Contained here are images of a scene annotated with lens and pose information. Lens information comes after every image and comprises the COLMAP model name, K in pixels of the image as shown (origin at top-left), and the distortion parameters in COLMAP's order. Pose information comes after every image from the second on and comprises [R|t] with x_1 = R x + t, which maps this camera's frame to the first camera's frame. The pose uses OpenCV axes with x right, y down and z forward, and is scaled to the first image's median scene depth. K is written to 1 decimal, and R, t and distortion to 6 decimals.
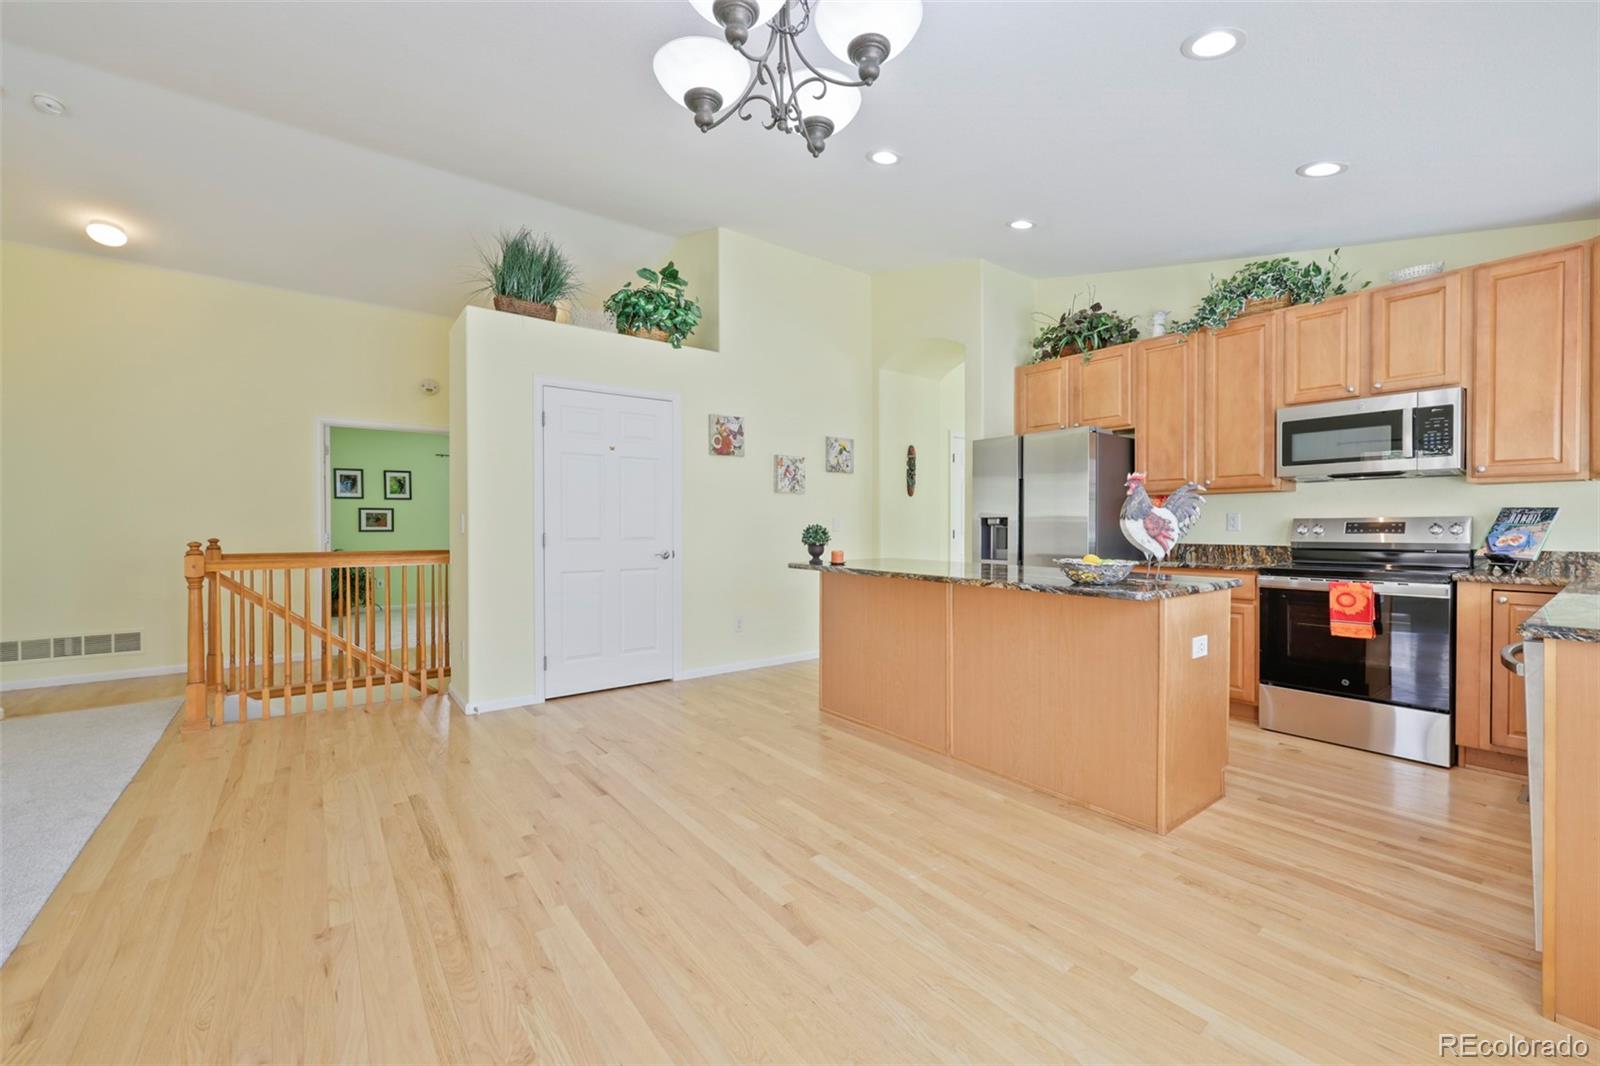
lens RADIAL K [[646.6, 0, 797.6], [0, 646.6, 534.2], [0, 0, 1]] dist [-0.001567, 0.000760]
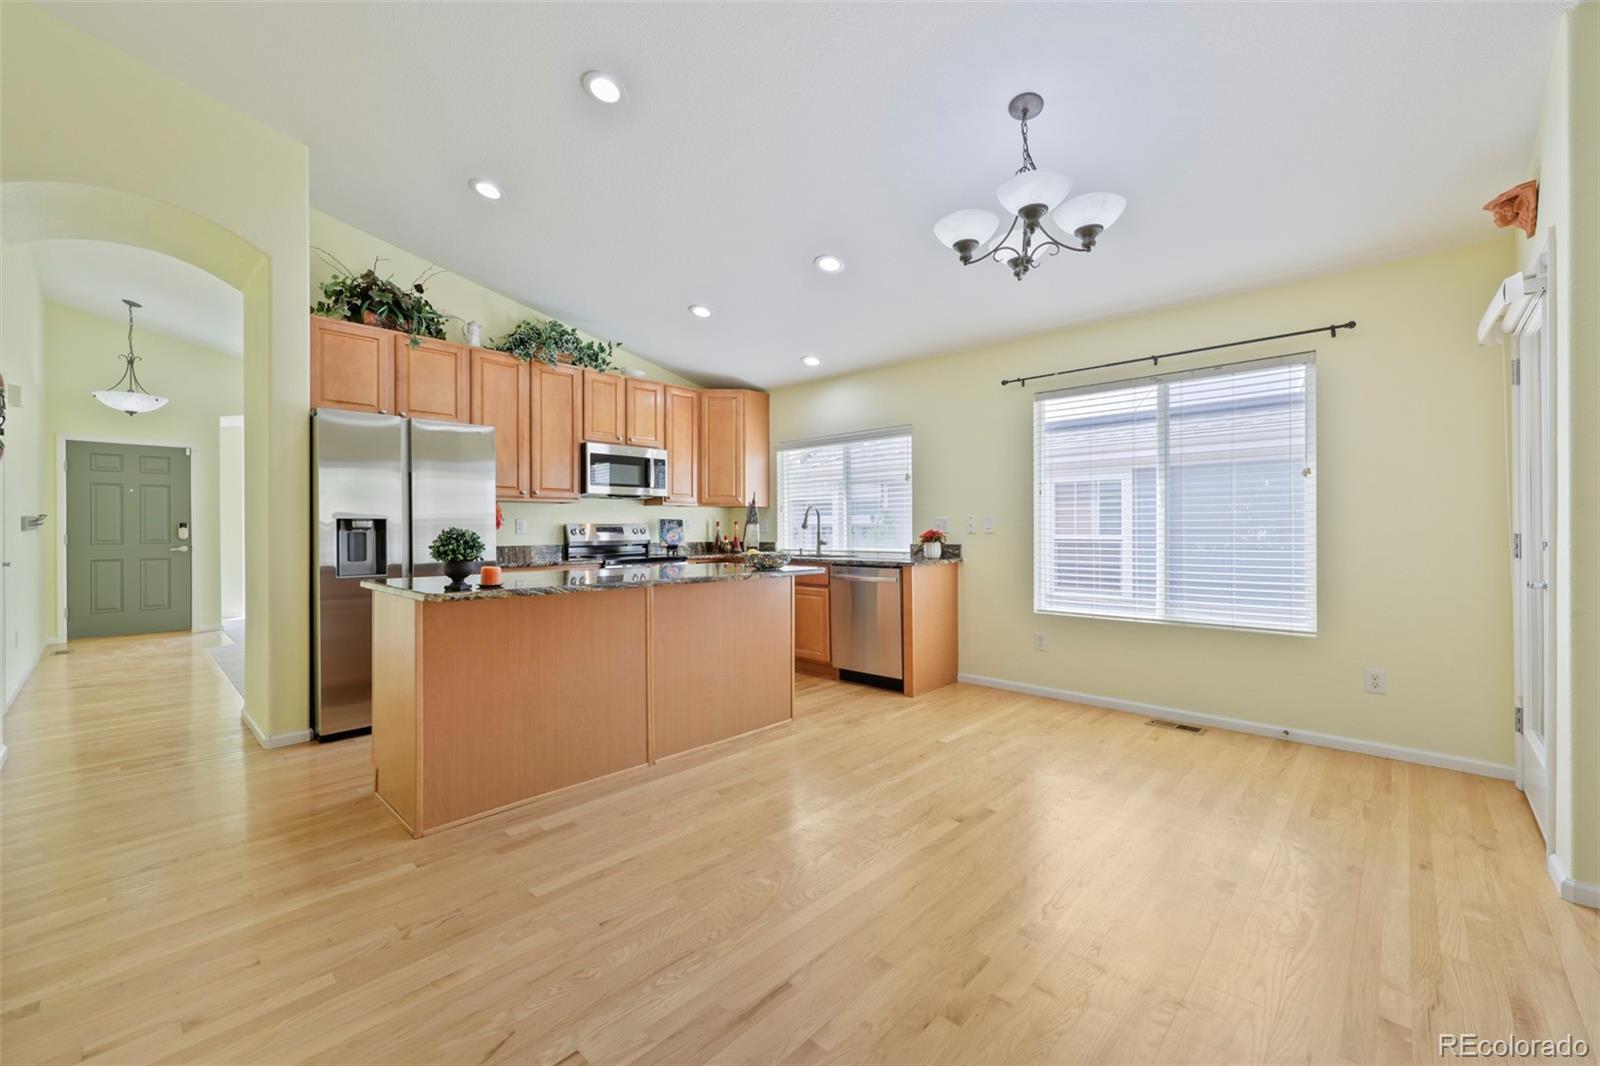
lens RADIAL K [[646.6, 0, 793.2], [0, 646.6, 529.7], [0, 0, 1]] dist [-0.001567, 0.000760]
pose [[-0.155092, -0.001711, 0.987899, -0.567797], [0.015928, 0.999864, 0.004233, -0.009693], [-0.987772, 0.016392, -0.155044, 0.695135]]
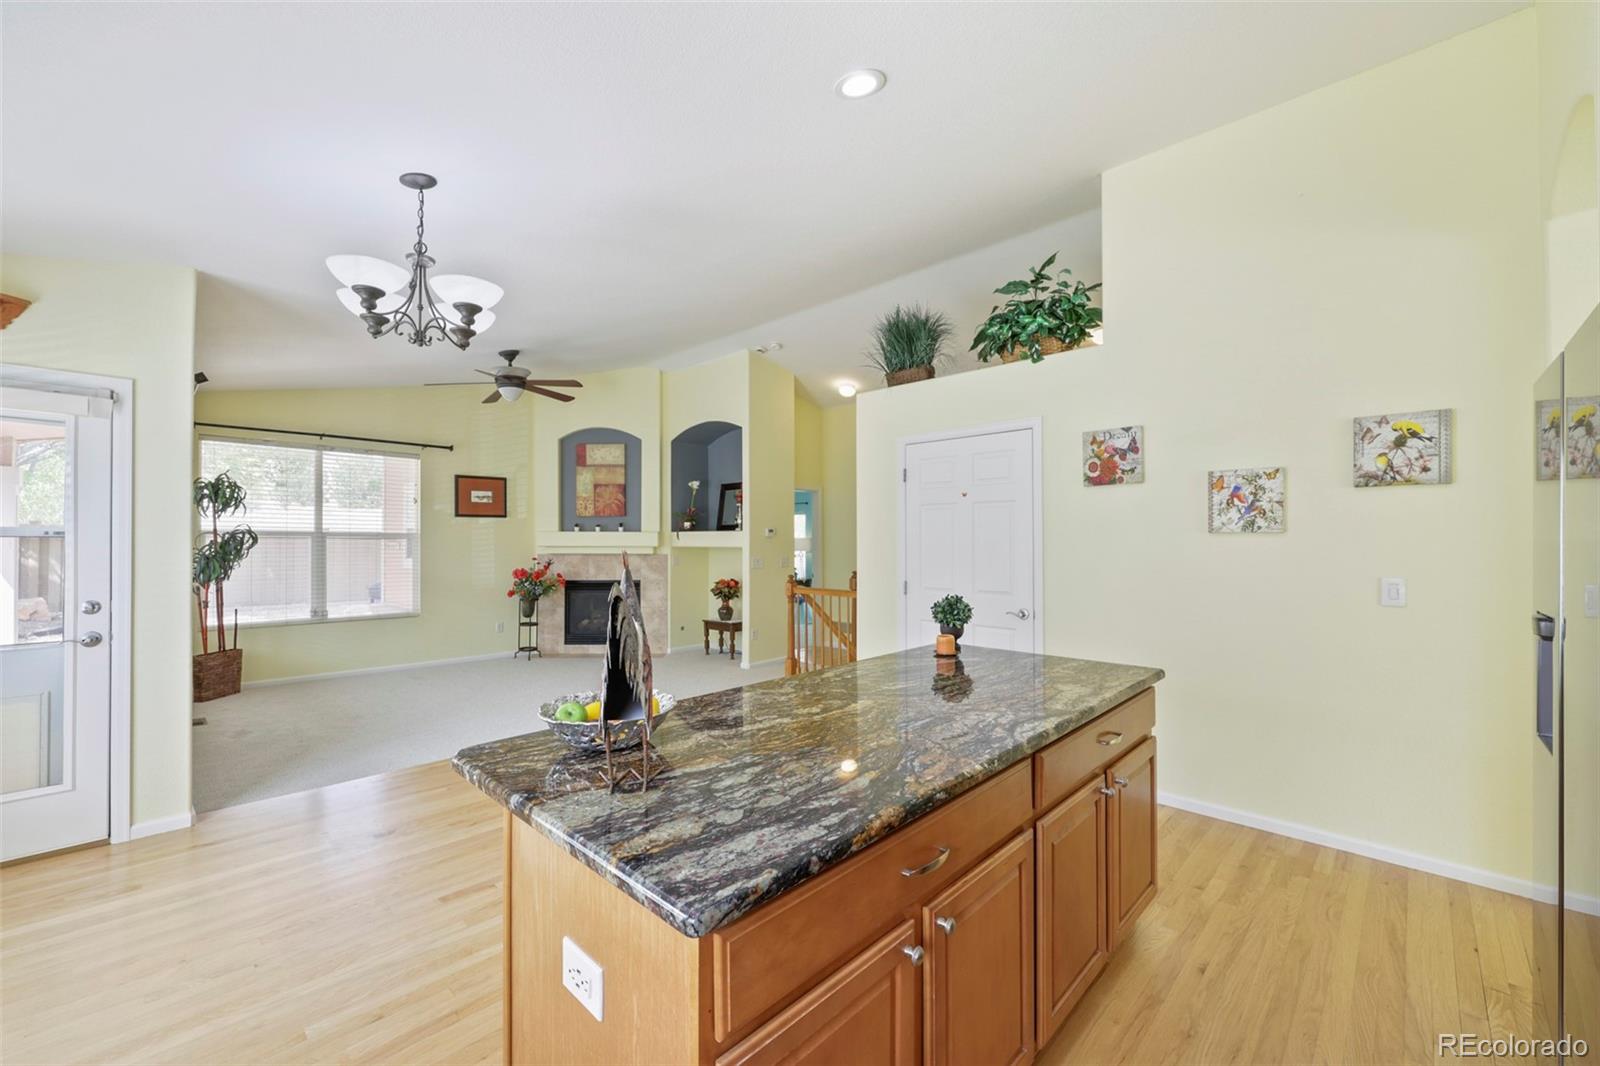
lens RADIAL K [[646.6, 0, 790.4], [0, 646.6, 534.4], [0, 0, 1]] dist [-0.001567, 0.000760]
pose [[0.142588, -0.009863, -0.989733, 0.640605], [-0.012162, 0.999857, -0.011716, -0.064043], [0.989707, 0.013708, 0.142448, 0.648689]]
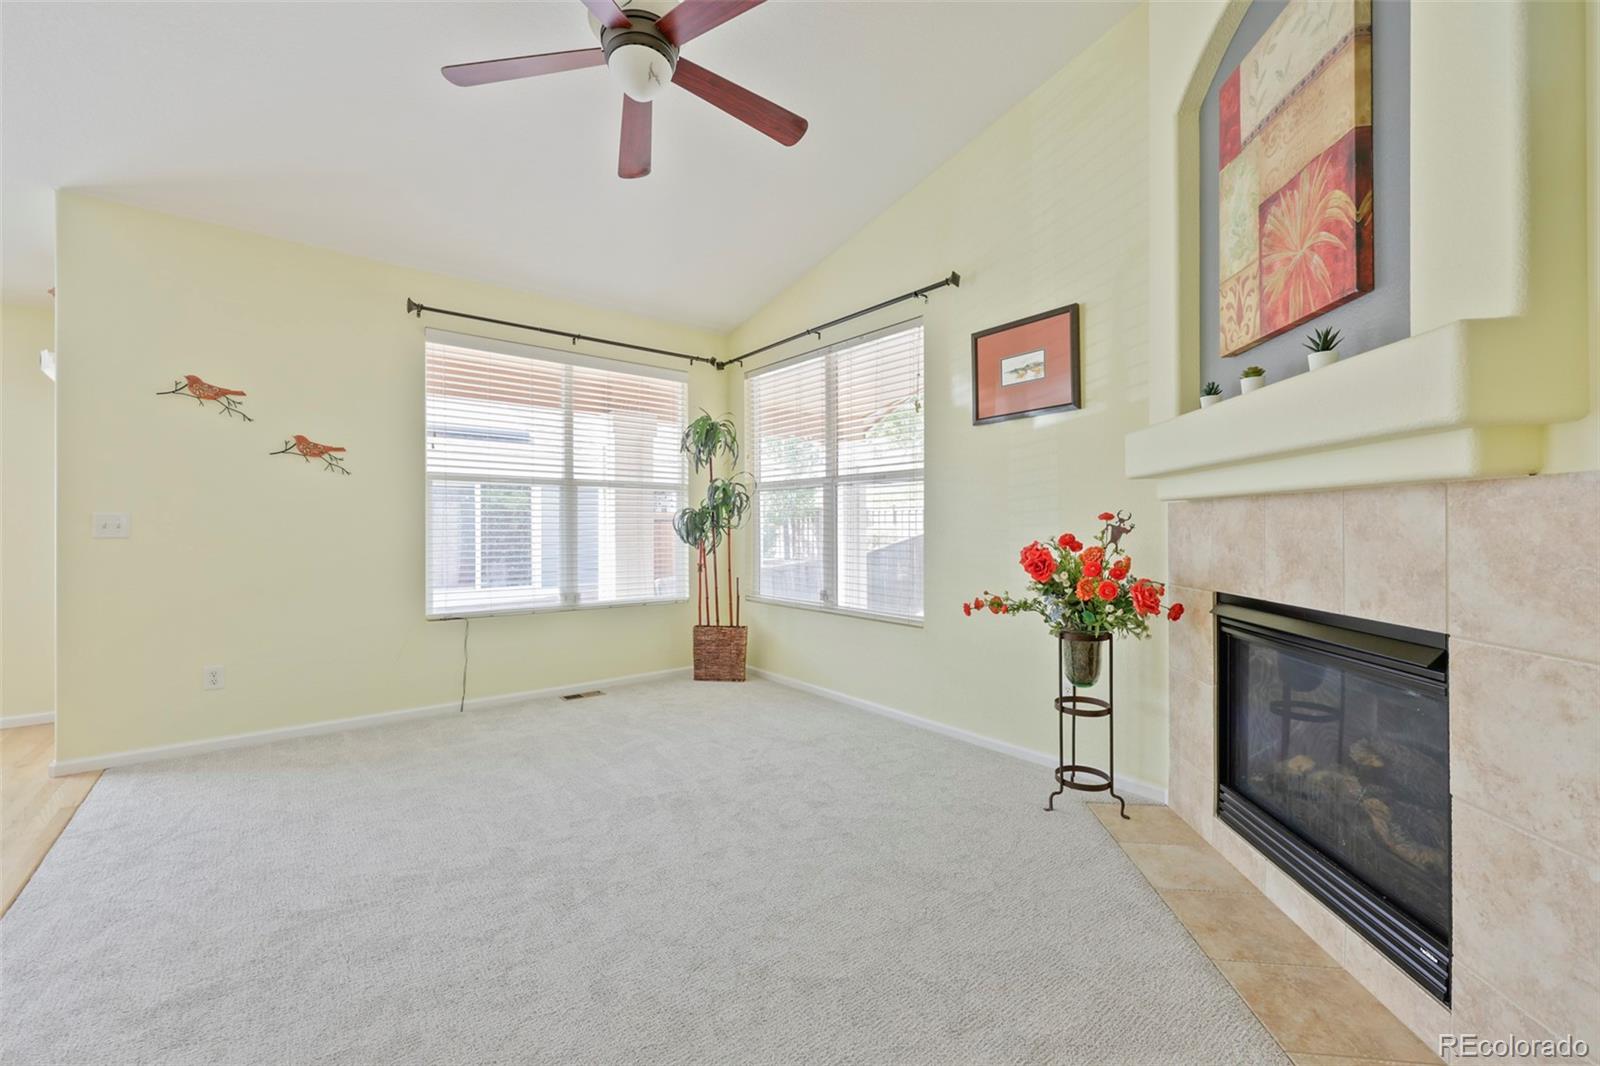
lens RADIAL K [[646.6, 0, 803.2], [0, 646.6, 534.0], [0, 0, 1]] dist [-0.001567, 0.000760]
pose [[-0.999185, 0.006628, -0.039815, -0.982100], [0.005781, 0.999755, 0.021357, -0.005209], [0.039947, 0.021109, -0.998979, 0.797756]]
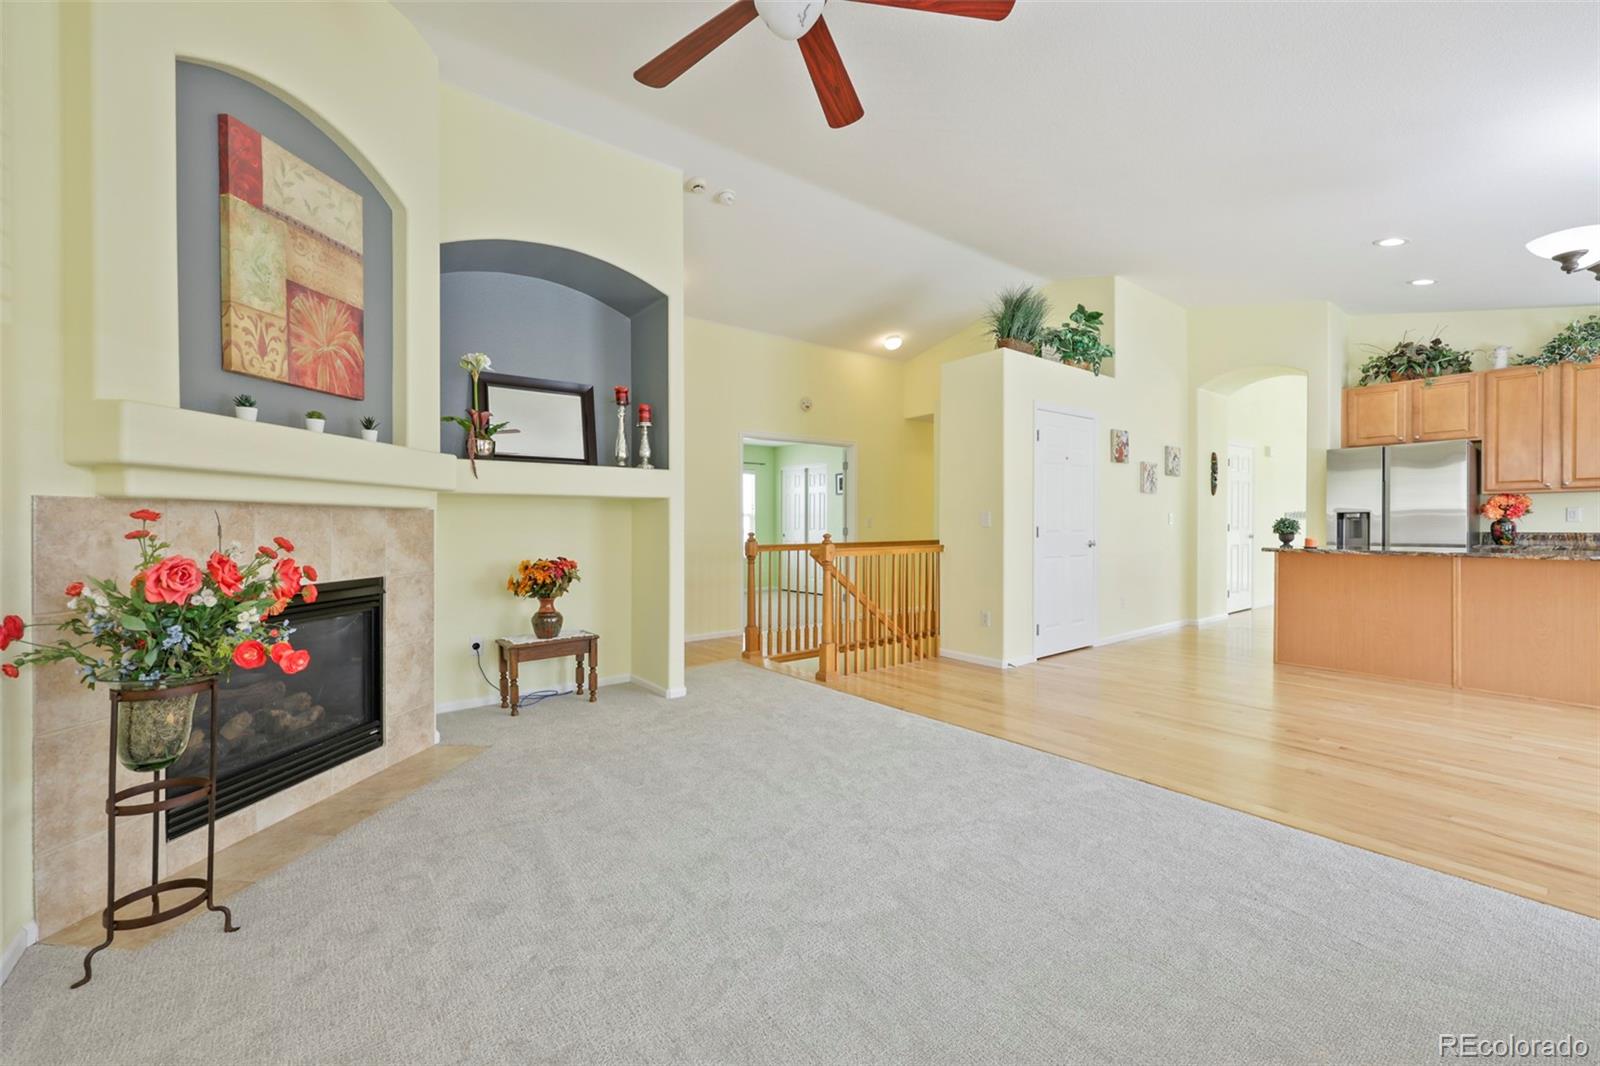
lens RADIAL K [[646.6, 0, 795.0], [0, 646.6, 532.7], [0, 0, 1]] dist [-0.001567, 0.000760]
pose [[0.999934, -0.006259, 0.009651, -0.866571], [0.006266, 0.999980, -0.000731, 0.008712], [-0.009646, 0.000791, 0.999953, -0.253090]]
